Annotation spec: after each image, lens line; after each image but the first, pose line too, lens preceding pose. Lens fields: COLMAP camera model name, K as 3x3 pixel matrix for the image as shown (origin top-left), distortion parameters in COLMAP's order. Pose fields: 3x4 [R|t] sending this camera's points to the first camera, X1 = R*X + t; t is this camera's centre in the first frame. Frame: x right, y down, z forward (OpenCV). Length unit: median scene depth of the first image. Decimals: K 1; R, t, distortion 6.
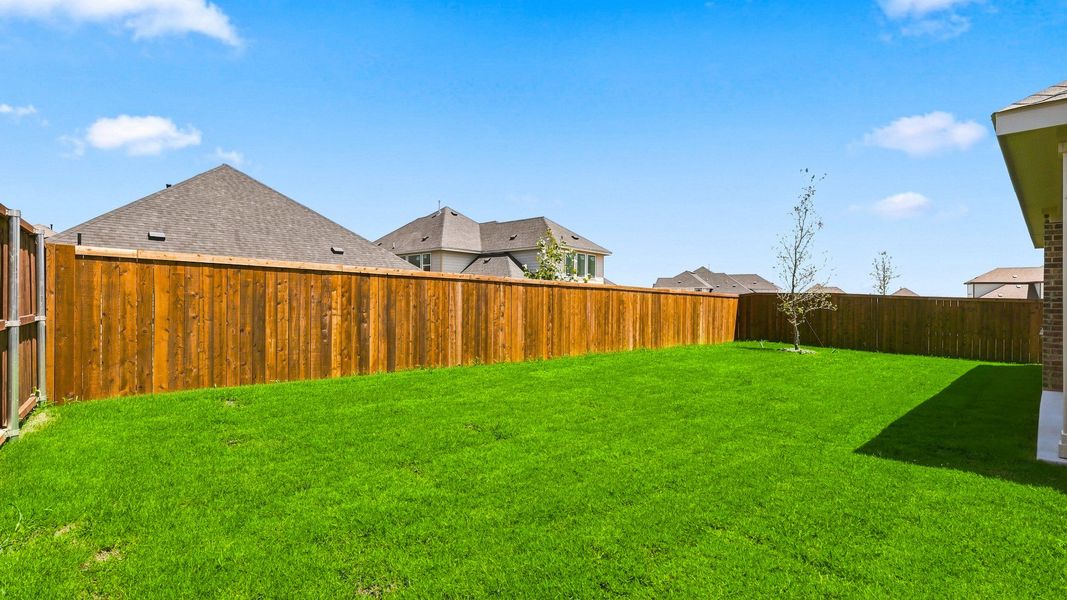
lens RADIAL K [[448.7, 0, 592.6], [0, 448.7, 302.8], [0, 0, 1]] dist [0.001374, 0.000088]
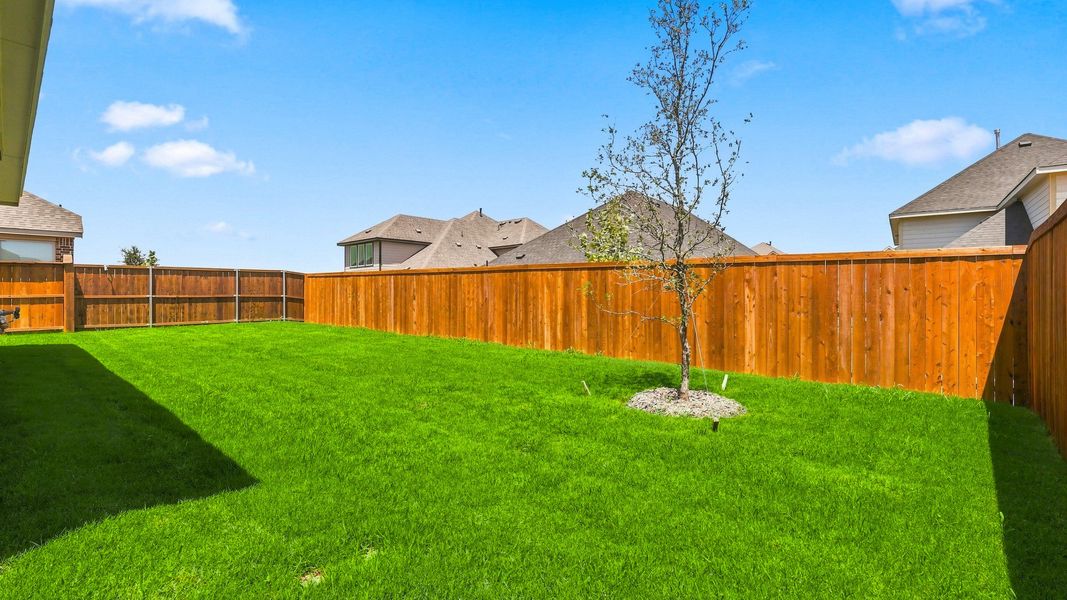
lens RADIAL K [[477.9, 0, 533.5], [0, 477.9, 300.0], [0, 0, 1]] dist [0.002718, 0.000290]
pose [[0.041391, -0.004541, -0.999133, 0.924029], [0.000958, 0.999989, -0.004505, 0.029204], [0.999143, -0.000771, 0.041394, 0.994842]]
